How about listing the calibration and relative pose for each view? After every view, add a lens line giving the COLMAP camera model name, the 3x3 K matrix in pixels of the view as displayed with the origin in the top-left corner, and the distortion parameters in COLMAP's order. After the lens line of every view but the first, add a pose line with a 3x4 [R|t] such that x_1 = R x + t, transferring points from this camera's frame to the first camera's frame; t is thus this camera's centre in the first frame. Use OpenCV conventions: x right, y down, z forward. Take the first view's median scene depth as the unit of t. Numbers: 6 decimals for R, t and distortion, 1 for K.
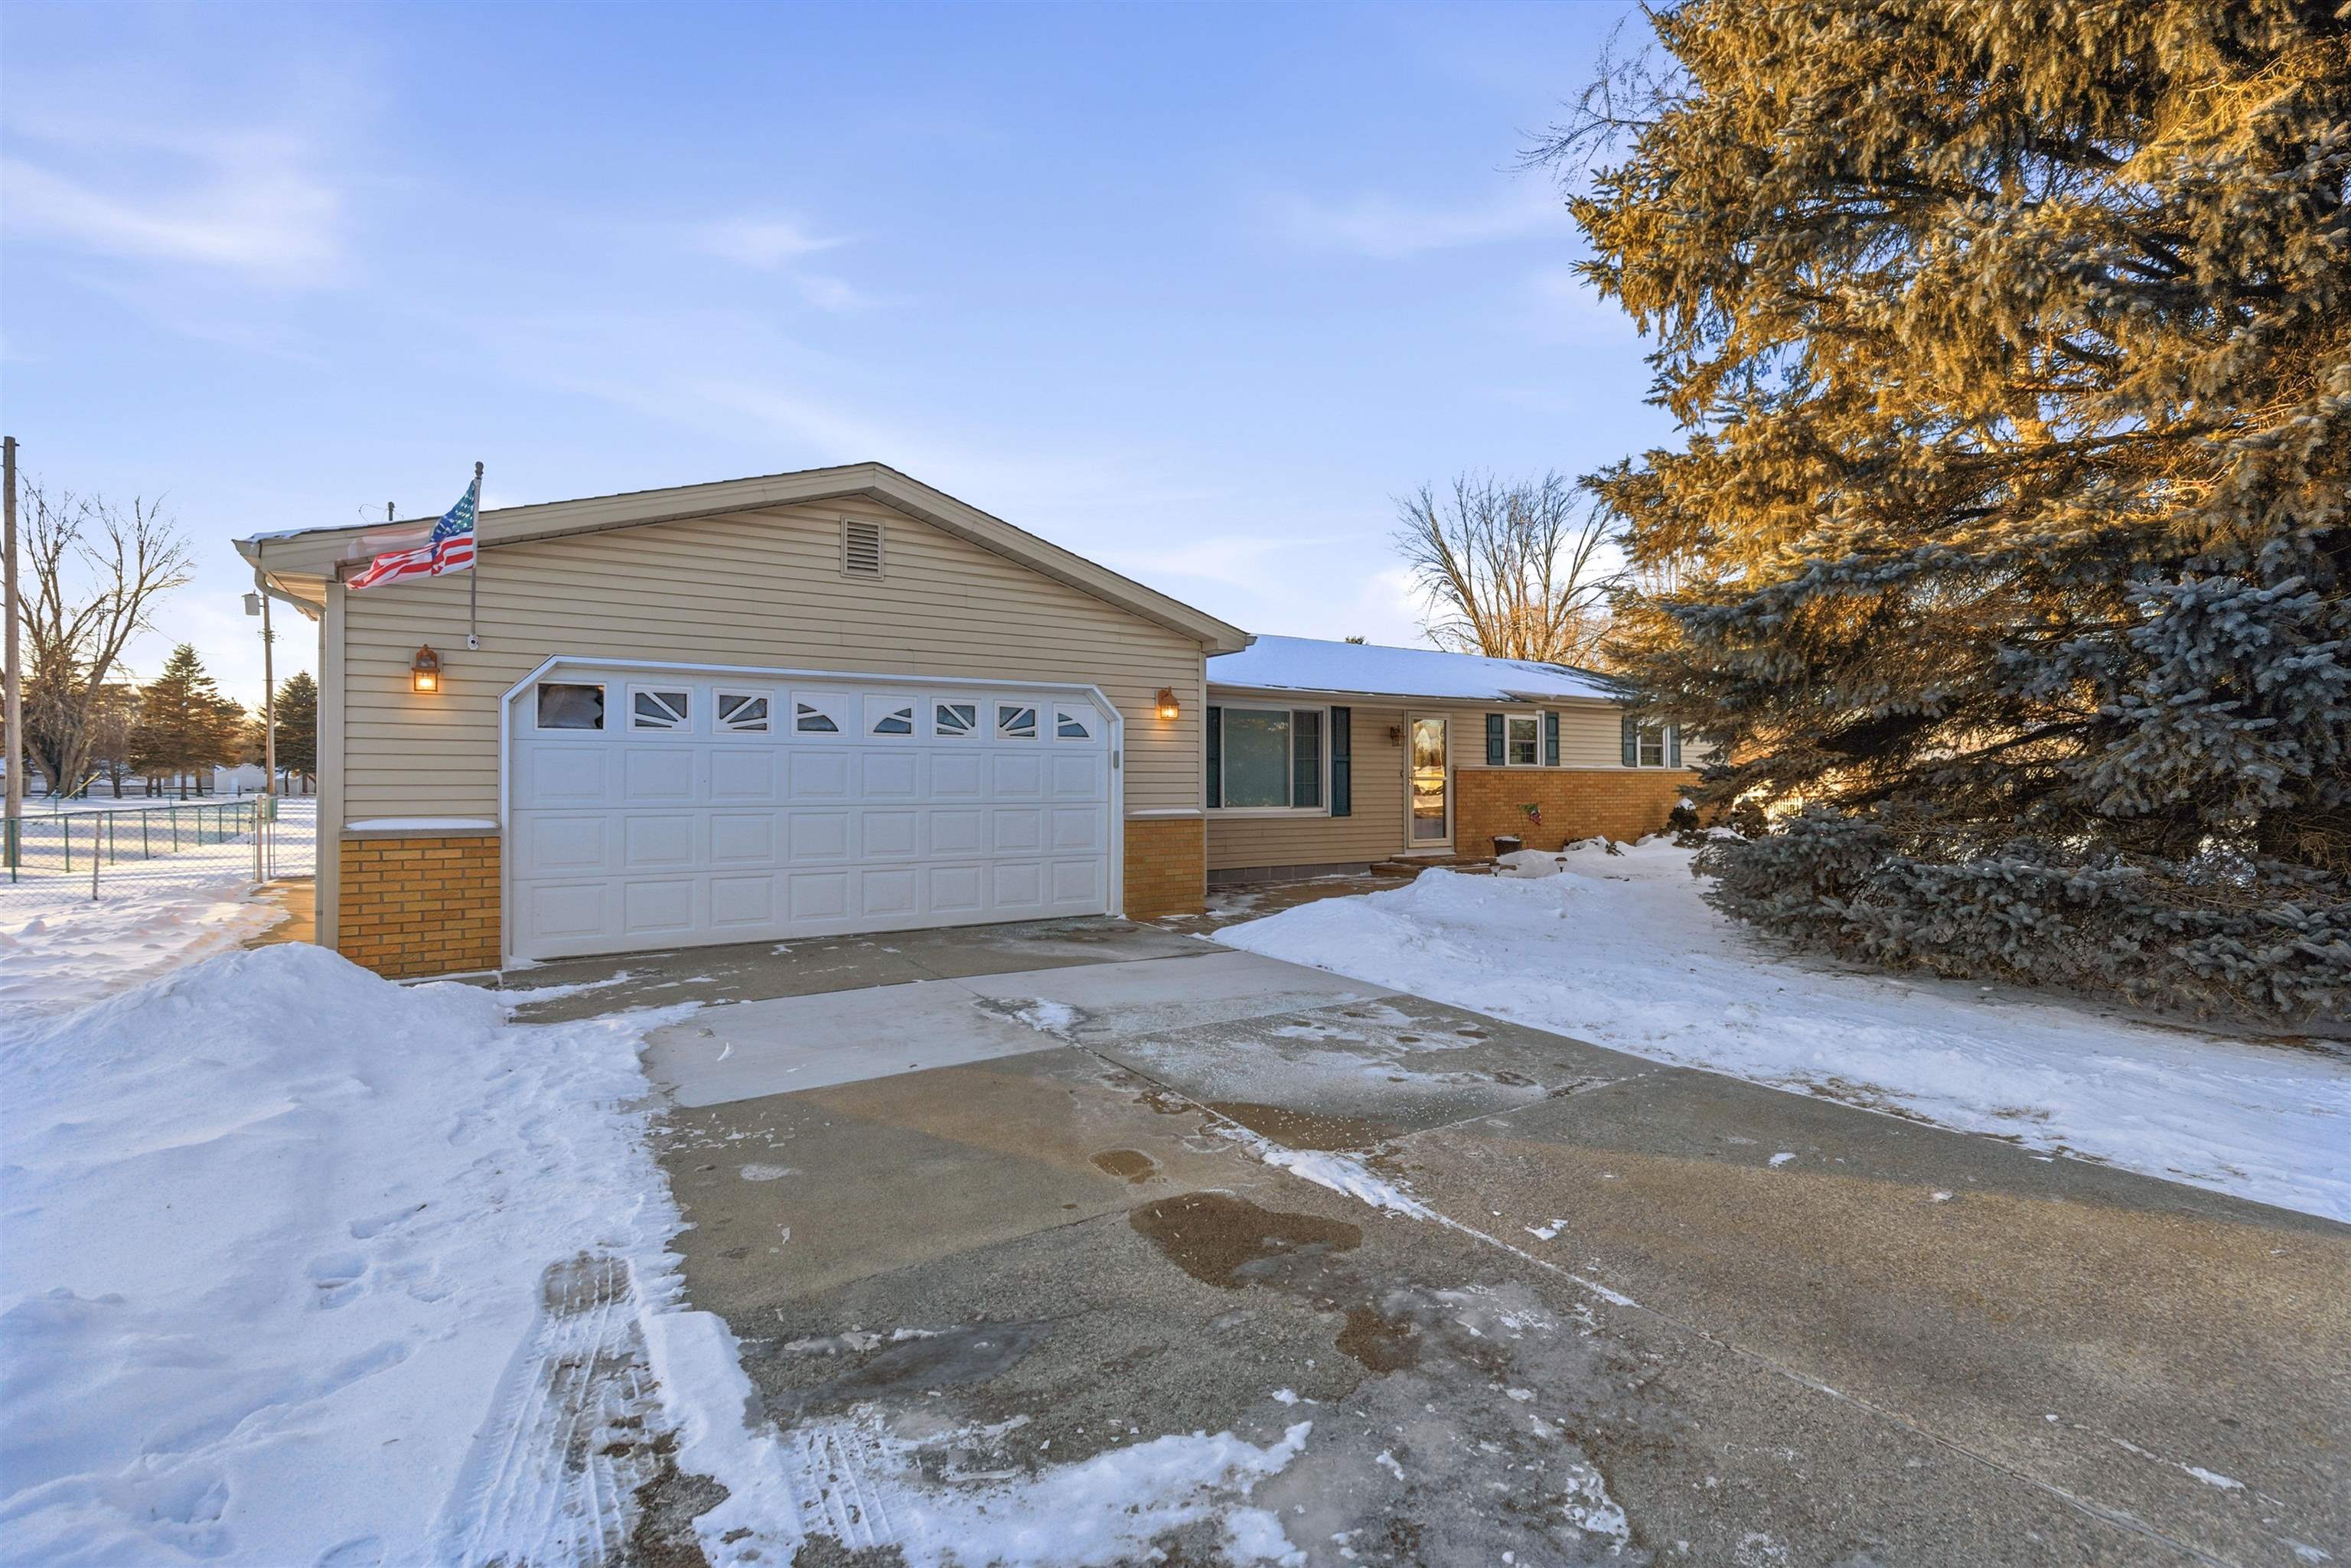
lens RADIAL K [[1076.1, 0, 1177.0], [0, 1076.1, 782.7], [0, 0, 1]] dist [0.002984, 0.000251]
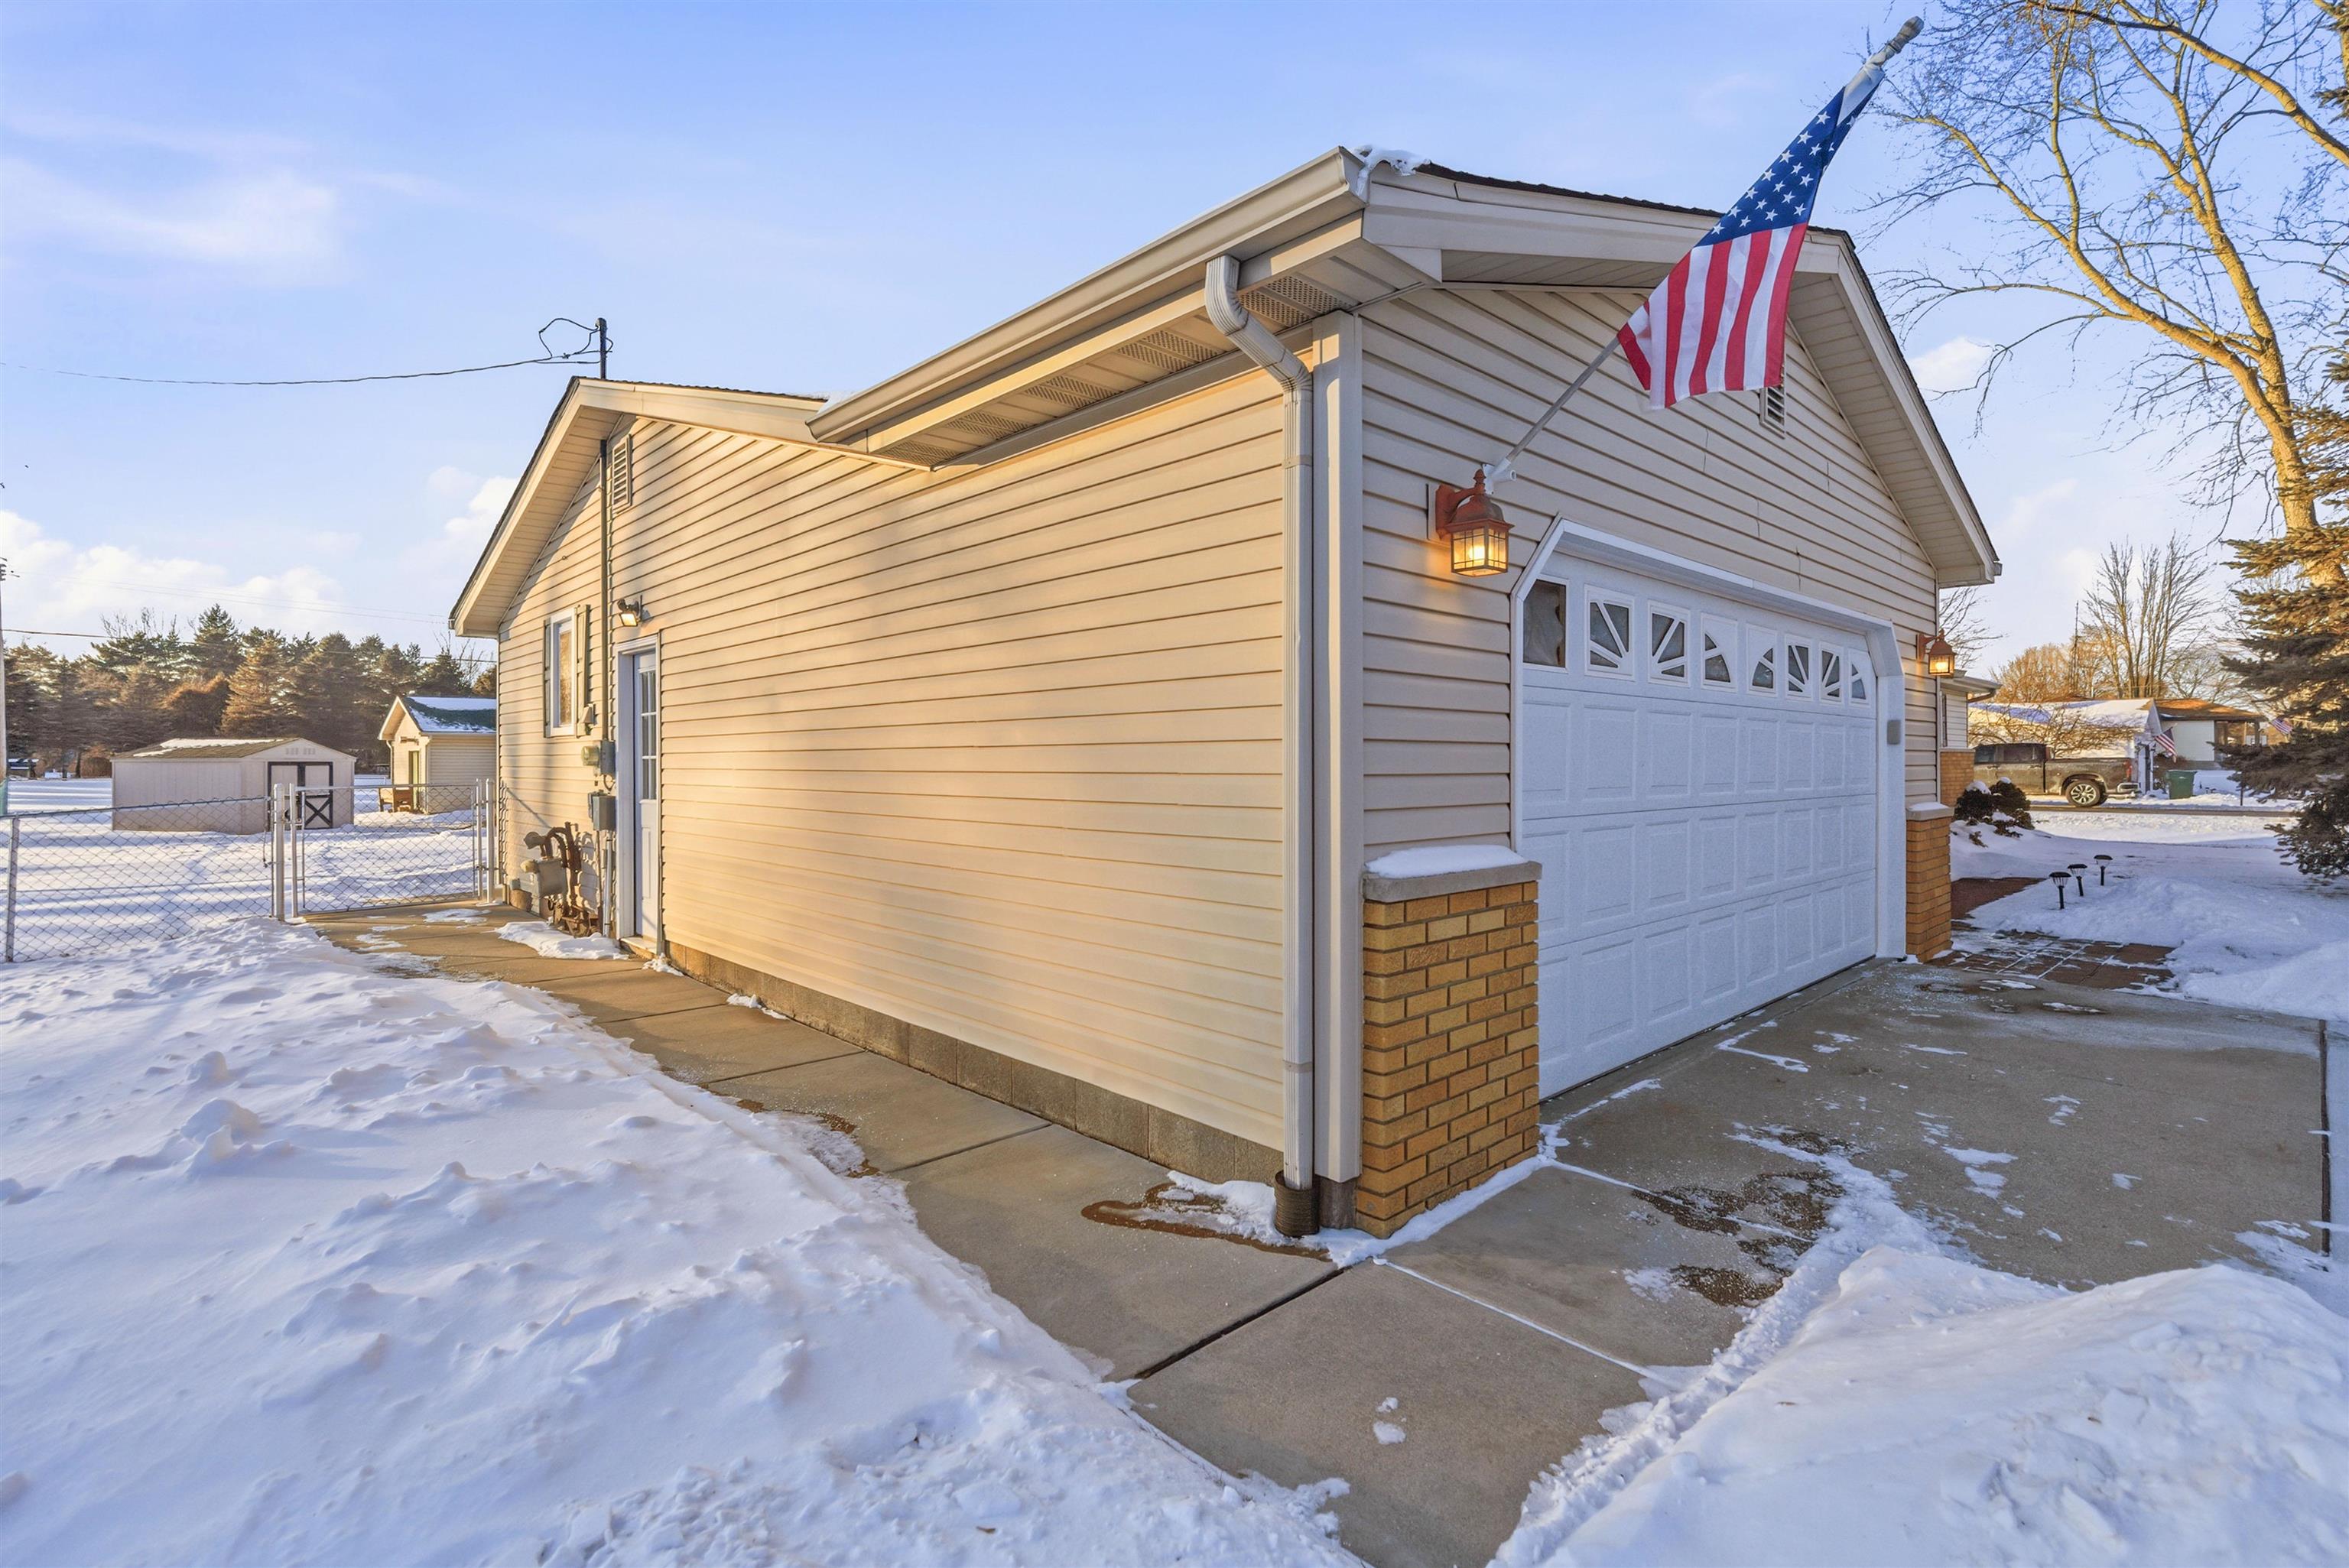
lens RADIAL K [[1075.2, 0, 1173.1], [0, 1075.2, 777.7], [0, 0, 1]] dist [0.002984, 0.000251]
pose [[0.981123, -0.005541, 0.193307, -0.910829], [0.003298, 0.999923, 0.011924, -0.002538], [-0.193358, -0.011062, 0.981066, 0.570835]]
